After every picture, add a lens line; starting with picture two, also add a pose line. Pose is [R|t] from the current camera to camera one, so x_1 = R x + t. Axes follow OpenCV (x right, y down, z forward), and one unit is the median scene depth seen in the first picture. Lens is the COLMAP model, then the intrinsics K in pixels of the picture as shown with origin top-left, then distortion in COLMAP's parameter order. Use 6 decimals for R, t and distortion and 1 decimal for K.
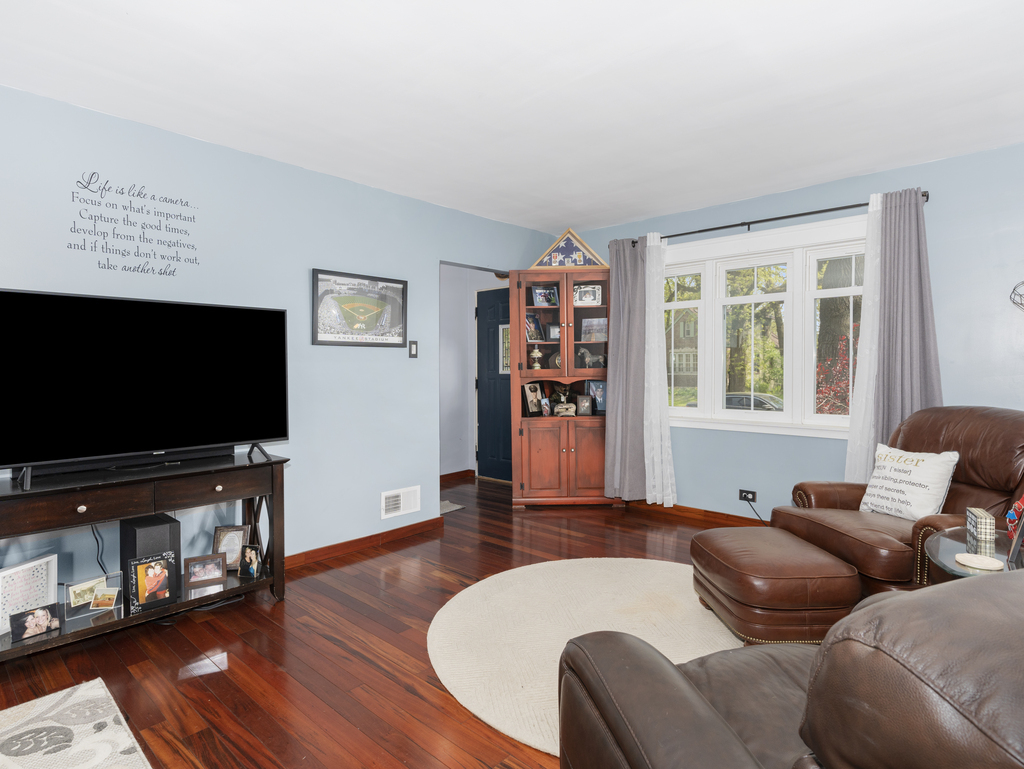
lens RADIAL K [[548.7, 0, 510.7], [0, 548.7, 379.0], [0, 0, 1]] dist [0.001240, 0.000503]
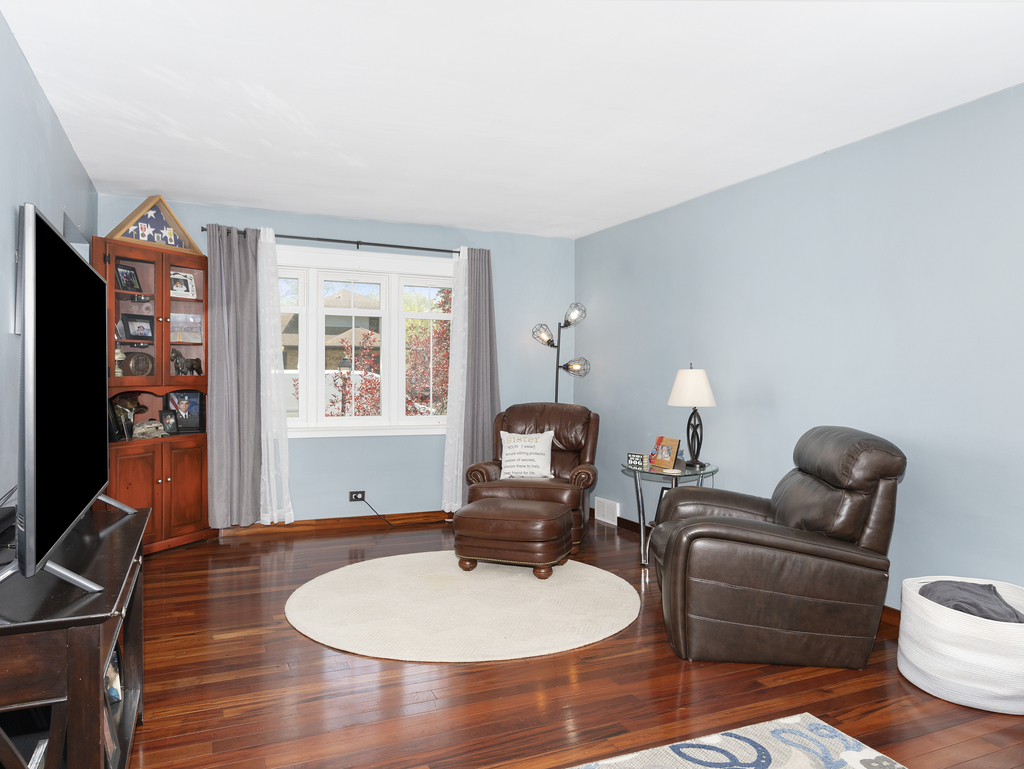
lens RADIAL K [[677.2, 0, 512.0], [0, 677.2, 384.5], [0, 0, 1]] dist [-0.001863, -0.000182]
pose [[0.429912, -0.003880, 0.902863, -0.549521], [0.009855, 0.999951, -0.000396, -0.001158], [-0.902817, 0.009068, 0.429929, 0.138683]]
